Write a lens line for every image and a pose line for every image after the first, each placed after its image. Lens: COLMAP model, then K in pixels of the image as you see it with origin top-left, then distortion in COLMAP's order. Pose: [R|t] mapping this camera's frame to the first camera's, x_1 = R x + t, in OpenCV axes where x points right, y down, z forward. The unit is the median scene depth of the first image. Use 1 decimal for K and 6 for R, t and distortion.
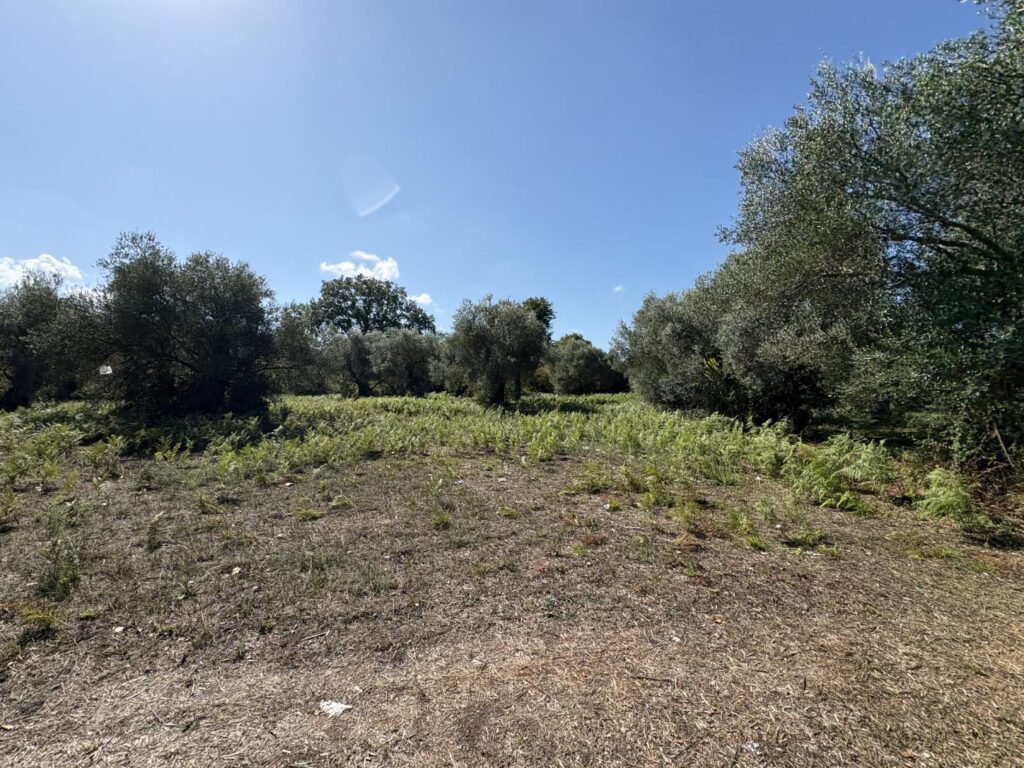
lens RADIAL K [[407.9, 0, 514.7], [0, 407.9, 384.3], [0, 0, 1]] dist [0.001320, -0.000201]
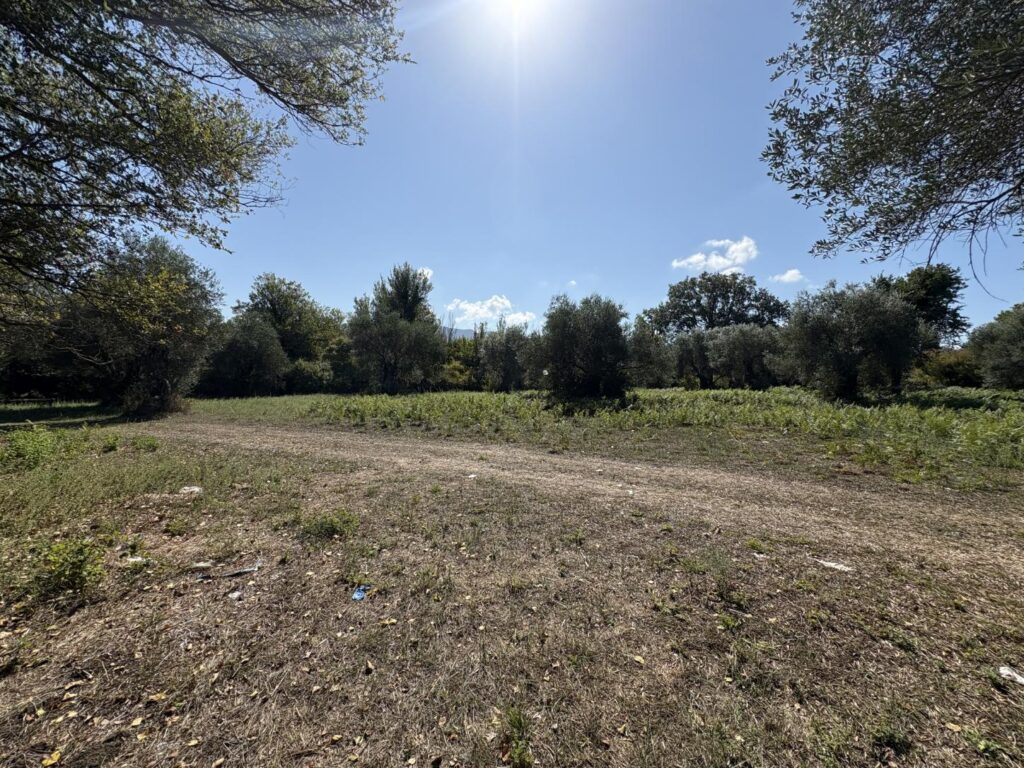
lens RADIAL K [[407.9, 0, 512.9], [0, 407.9, 382.9], [0, 0, 1]] dist [0.001320, -0.000201]
pose [[0.684488, -0.004612, -0.729010, 0.086015], [0.011958, 0.999916, 0.004901, 0.000636], [0.728926, -0.012073, 0.684486, -0.135860]]
